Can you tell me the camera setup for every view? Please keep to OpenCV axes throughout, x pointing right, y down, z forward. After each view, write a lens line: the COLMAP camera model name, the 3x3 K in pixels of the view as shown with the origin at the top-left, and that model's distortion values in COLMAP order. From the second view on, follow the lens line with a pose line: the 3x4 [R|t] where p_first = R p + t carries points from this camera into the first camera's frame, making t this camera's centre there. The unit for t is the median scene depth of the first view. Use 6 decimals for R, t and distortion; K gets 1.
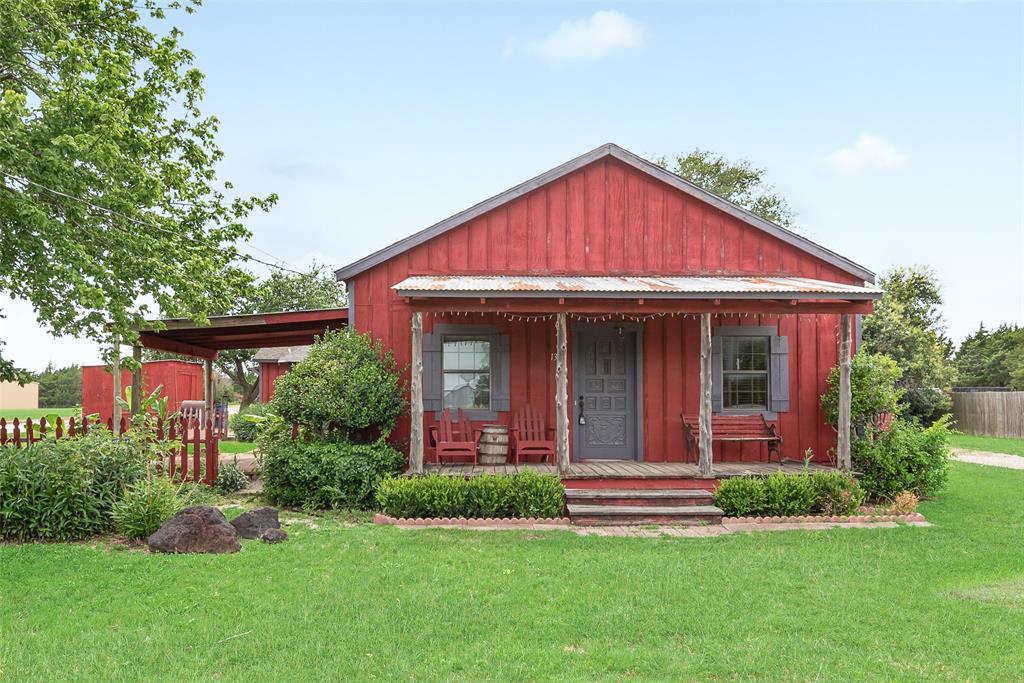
lens RADIAL K [[414.6, 0, 513.7], [0, 414.6, 343.2], [0, 0, 1]] dist [0.009535, -0.000129]
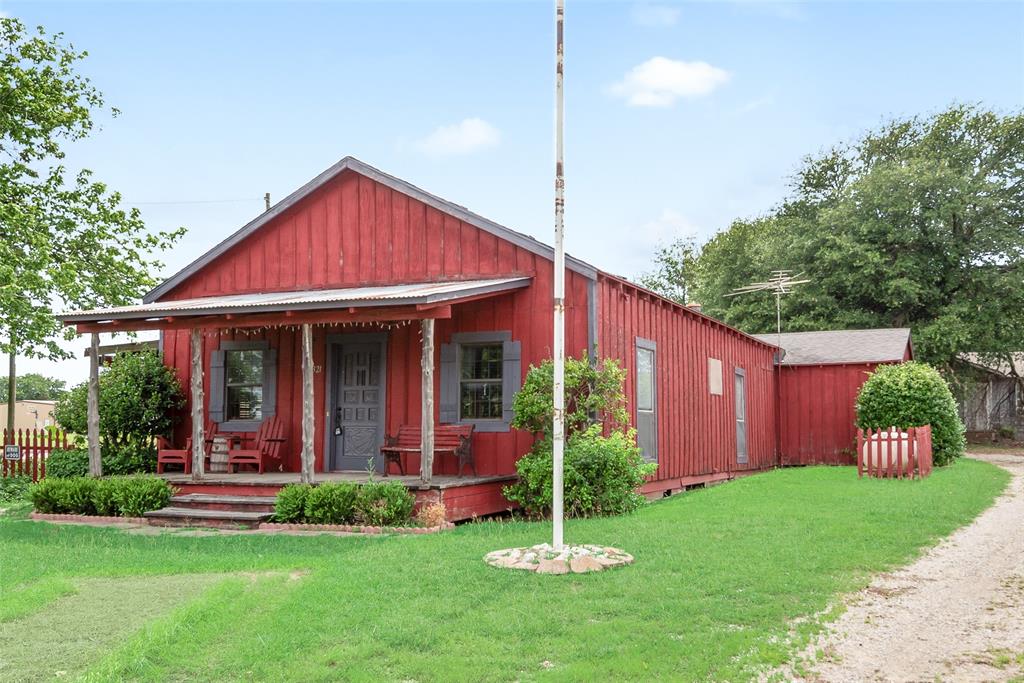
lens RADIAL K [[438.9, 0, 512.2], [0, 438.9, 351.2], [0, 0, 1]] dist [0.000657, 0.000180]
pose [[0.981481, -0.033118, -0.188677, 0.802120], [0.032276, 0.999451, -0.007538, 0.012782], [0.188823, 0.001308, 0.982010, 0.028876]]
